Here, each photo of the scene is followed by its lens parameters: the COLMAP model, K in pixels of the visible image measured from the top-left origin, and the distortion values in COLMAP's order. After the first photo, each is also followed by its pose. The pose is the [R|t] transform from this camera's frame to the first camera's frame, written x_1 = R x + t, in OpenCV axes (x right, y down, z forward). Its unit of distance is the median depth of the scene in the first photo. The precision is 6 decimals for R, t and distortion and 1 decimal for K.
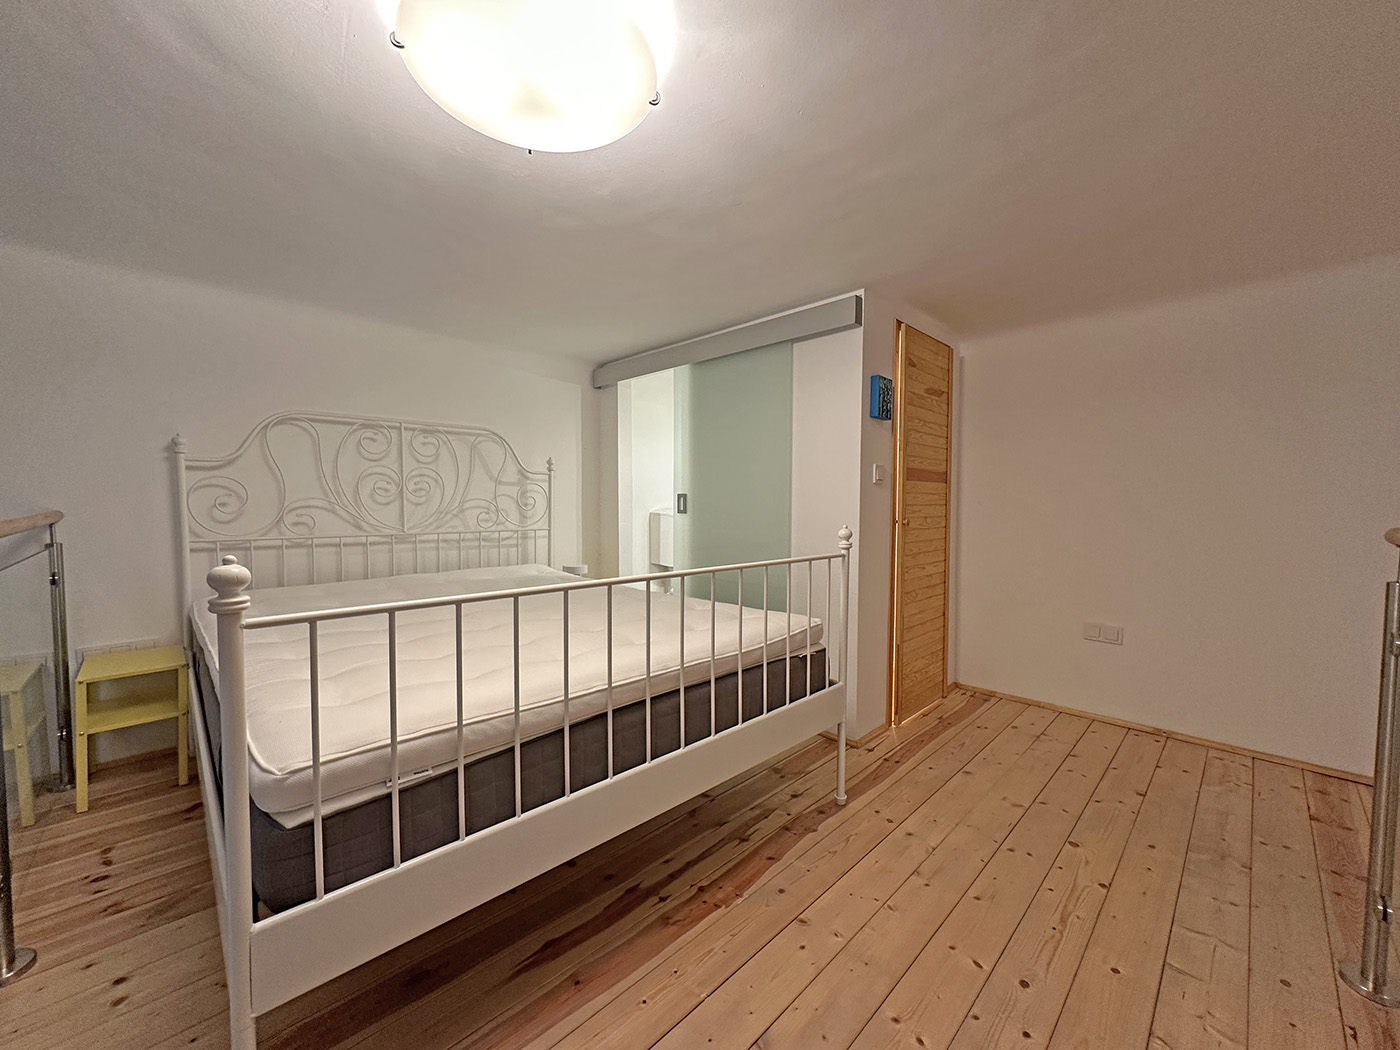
lens RADIAL K [[561.9, 0, 699.6], [0, 561.9, 531.1], [0, 0, 1]] dist [0.003549, -0.000151]
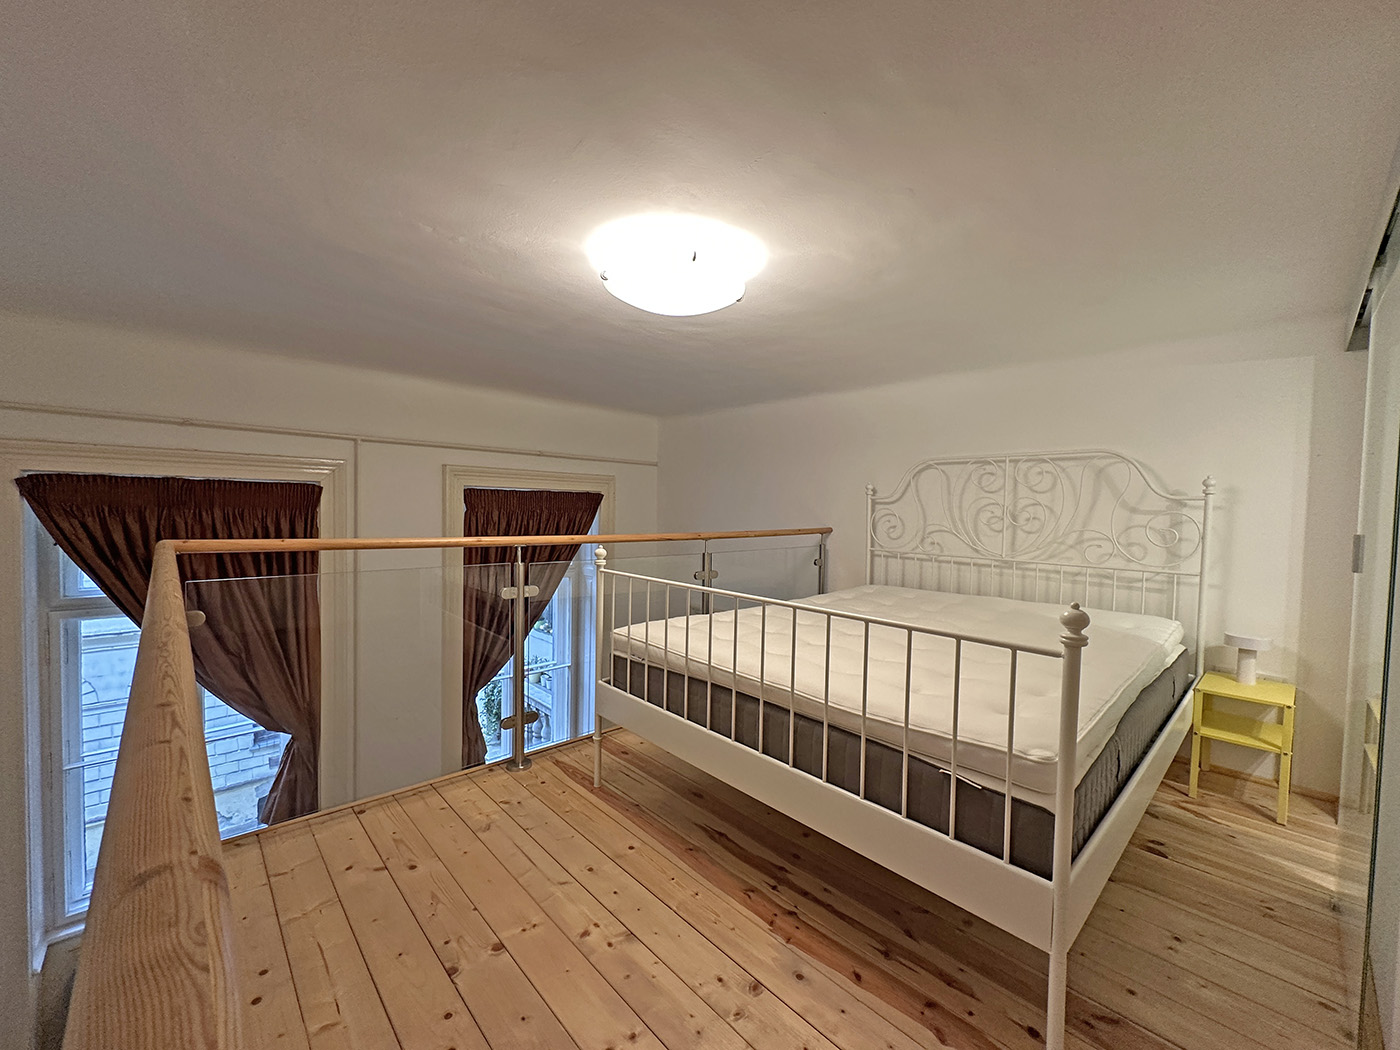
lens RADIAL K [[561.9, 0, 699.5], [0, 561.9, 524.9], [0, 0, 1]] dist [0.003549, -0.000151]
pose [[-0.035443, 0.027791, -0.998985, 0.685854], [-0.070891, 0.997025, 0.030252, -0.063746], [0.996854, 0.071891, -0.033367, 0.544716]]
